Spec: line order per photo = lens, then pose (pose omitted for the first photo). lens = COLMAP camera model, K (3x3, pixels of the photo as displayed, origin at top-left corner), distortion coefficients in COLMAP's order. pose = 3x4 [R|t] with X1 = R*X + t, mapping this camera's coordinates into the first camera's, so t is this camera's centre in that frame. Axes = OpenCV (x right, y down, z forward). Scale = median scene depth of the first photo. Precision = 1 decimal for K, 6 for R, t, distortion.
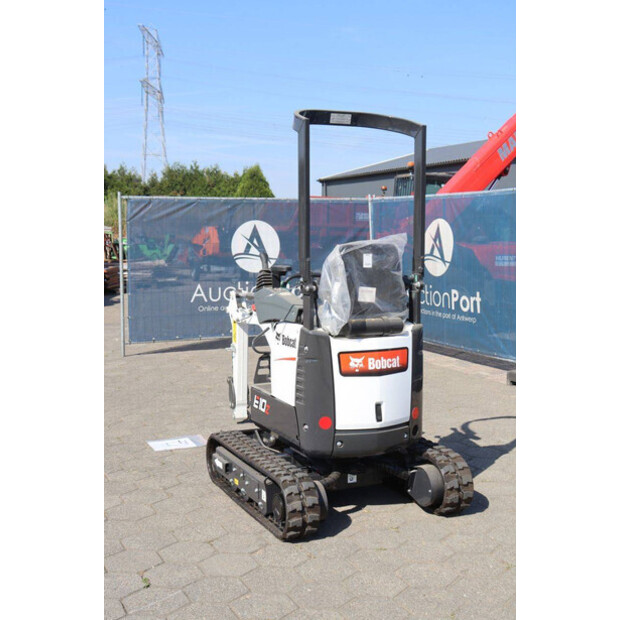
lens RADIAL K [[828.7, 0, 310.0], [0, 828.7, 310.0], [0, 0, 1]] dist [0.049652, 0.080601]
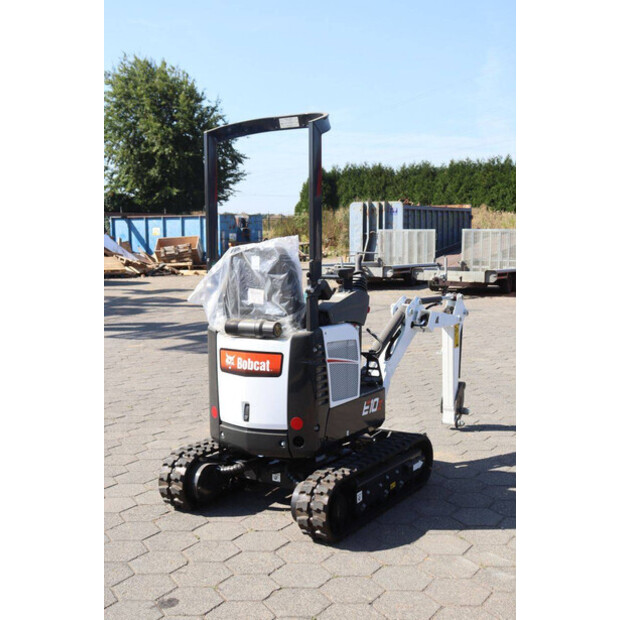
lens RADIAL K [[851.9, 0, 310.0], [0, 851.9, 310.0], [0, 0, 1]] dist [-0.007276, 0.405519]
pose [[0.543005, 0.073690, -0.836490, 0.957961], [-0.072132, 0.996553, 0.040967, -0.048261], [0.836626, 0.038093, 0.546449, 0.474200]]
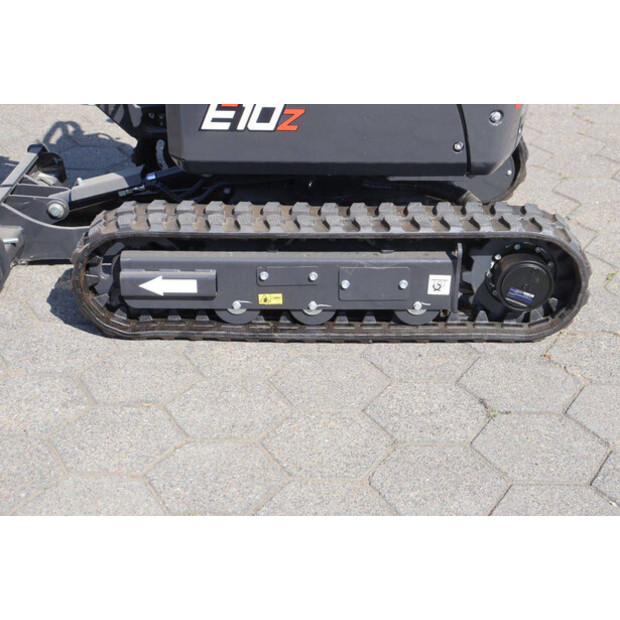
lens RADIAL K [[1029.8, 0, 310.0], [0, 1029.8, 310.0], [0, 0, 1]] dist [0.175005, 0.085839]
pose [[0.430848, -0.414863, 0.801411, -0.558939], [0.082409, 0.902441, 0.422859, -0.020223], [-0.898654, -0.116144, 0.423003, 0.800063]]
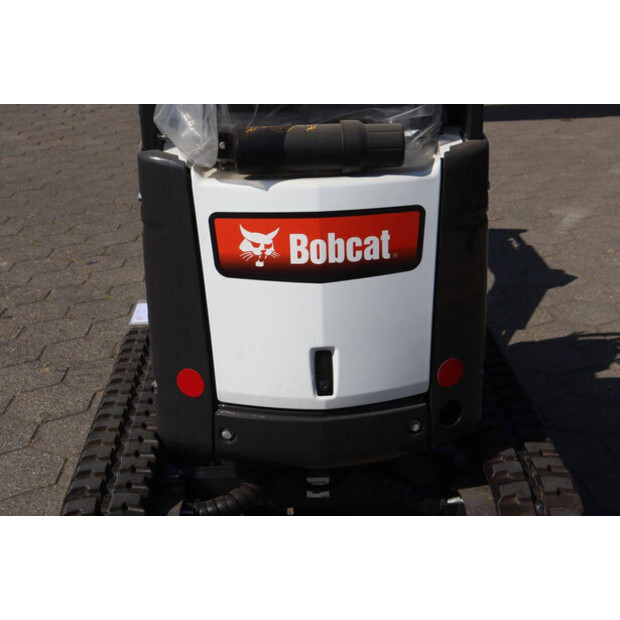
lens RADIAL K [[988.8, 0, 310.0], [0, 988.8, 310.0], [0, 0, 1]] dist [0.143052, 0.056631]
pose [[0.923673, 0.110422, -0.366927, 0.235442], [-0.014391, 0.966900, 0.254749, -0.021286], [0.382912, -0.230025, 0.894688, 0.572723]]
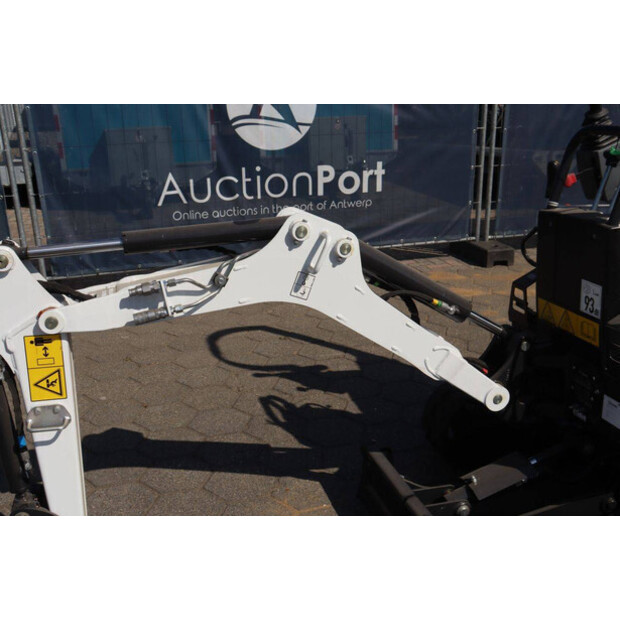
lens RADIAL K [[684.5, 0, 316.3], [0, 684.5, 308.8], [0, 0, 1]] dist [-0.074987, 0.207009]
pose [[0.124600, -0.303276, 0.944721, -0.475624], [0.122093, 0.949592, 0.288737, -0.087593], [-0.984666, 0.079368, 0.155347, 1.260308]]
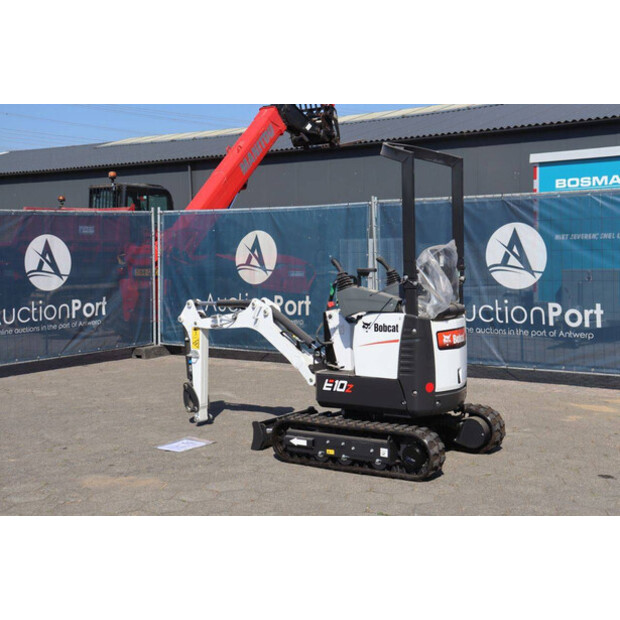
lens RADIAL K [[938.8, 0, 319.1], [0, 938.8, 311.0], [0, 0, 1]] dist [0.097760, 0.149613]
pose [[0.866024, -0.055337, 0.496931, -0.810049], [0.068339, 0.997630, -0.008004, 0.017105], [-0.495310, 0.040891, 0.867753, -0.174014]]
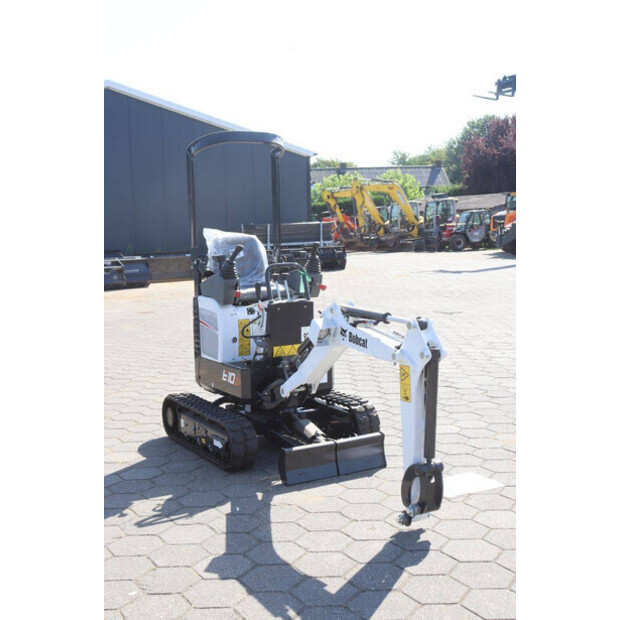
lens RADIAL K [[815.1, 0, 302.2], [0, 815.1, 308.3], [0, 0, 1]] dist [0.027932, 0.111529]
pose [[-0.995628, 0.032612, -0.087535, 0.076352], [0.015479, 0.981722, 0.189689, -0.216805], [0.092121, 0.187504, -0.977935, 2.347097]]
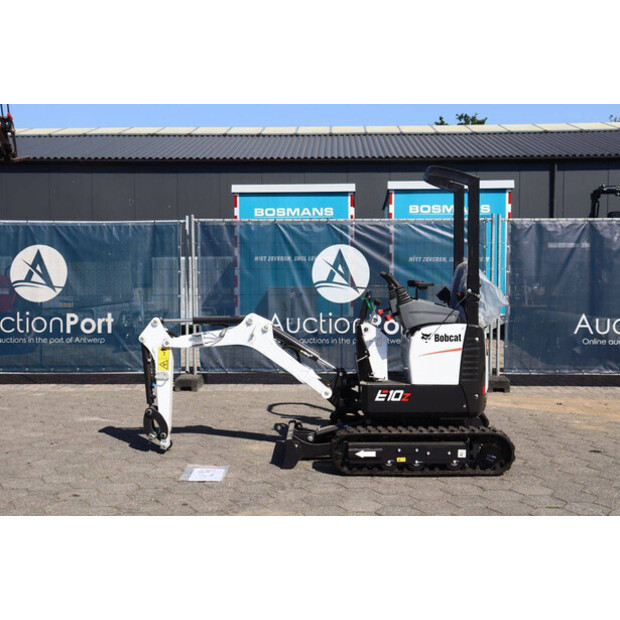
lens RADIAL K [[828.7, 0, 310.0], [0, 828.7, 310.0], [0, 0, 1]] dist [0.049652, 0.080601]
pose [[0.433423, -0.058055, 0.899319, -1.322360], [0.088072, 0.995875, 0.021842, -0.055530], [-0.896877, 0.069738, 0.436748, 0.609900]]
